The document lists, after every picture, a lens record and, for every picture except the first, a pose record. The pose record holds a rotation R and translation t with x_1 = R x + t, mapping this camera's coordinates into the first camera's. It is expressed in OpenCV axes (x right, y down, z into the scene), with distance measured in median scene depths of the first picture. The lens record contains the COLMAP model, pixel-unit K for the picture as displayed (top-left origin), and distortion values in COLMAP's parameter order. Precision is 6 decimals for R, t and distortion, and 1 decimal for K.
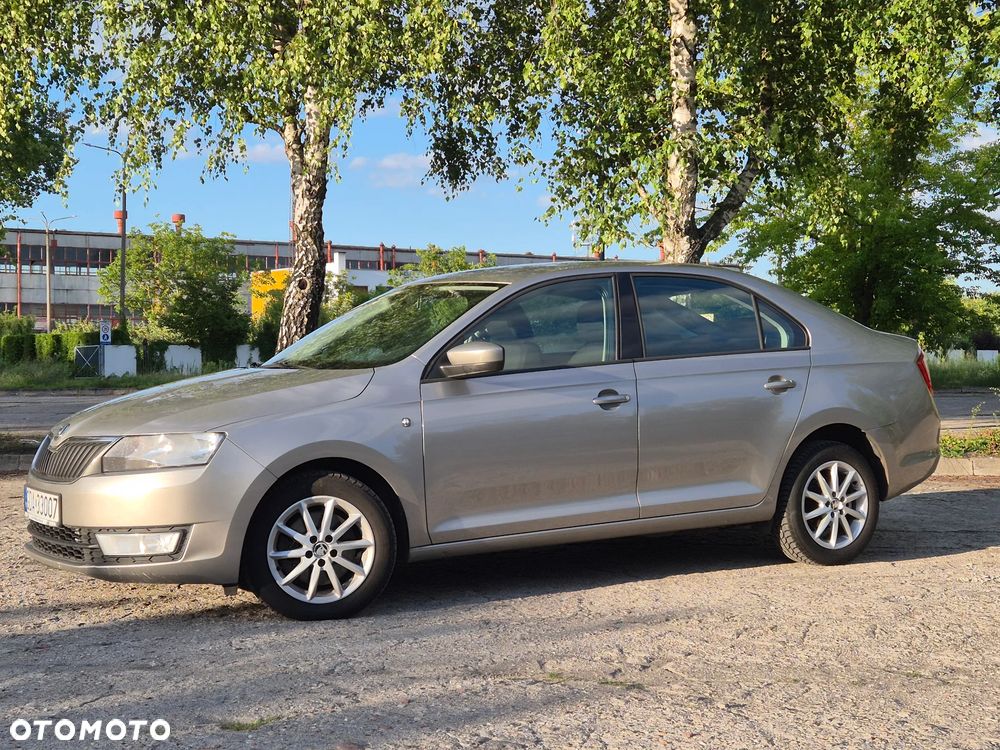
lens RADIAL K [[1604.3, 0, 499.6], [0, 1604.3, 313.8], [0, 0, 1]] dist [0.119922, 0.012973]
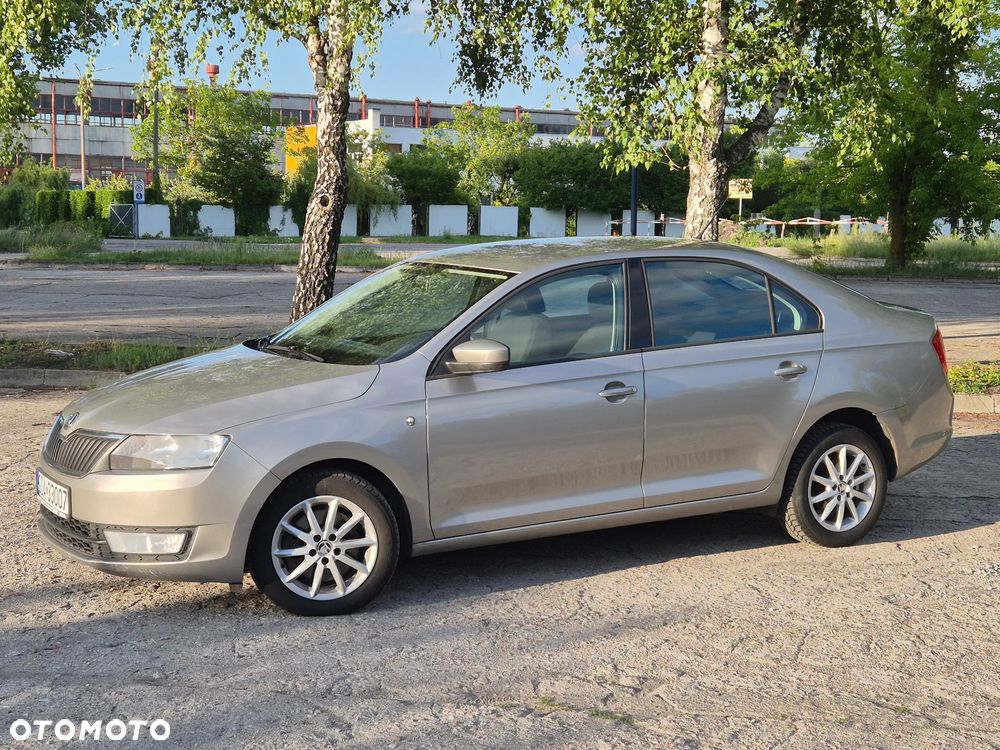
lens RADIAL K [[1609.0, 0, 488.1], [0, 1609.0, 326.9], [0, 0, 1]] dist [0.126143, -0.052355]
pose [[0.999415, 0.019039, -0.028398, 0.017437], [-0.016023, 0.994567, 0.102862, -0.093704], [0.030202, -0.102347, 0.994290, 0.005875]]
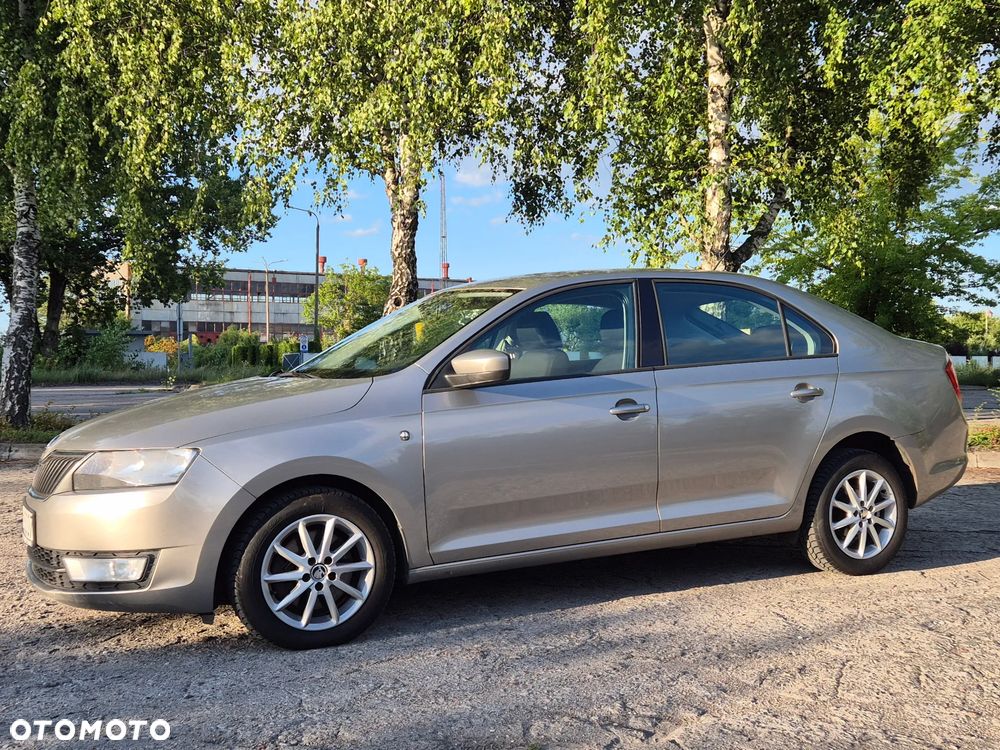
lens RADIAL K [[1135.1, 0, 524.0], [0, 1135.1, 351.0], [0, 0, 1]] dist [0.080499, 0.014174]
pose [[0.997905, -0.000927, -0.064697, 0.053475], [0.002097, 0.999836, 0.018008, 0.006431], [0.064670, -0.018106, 0.997742, 0.336412]]
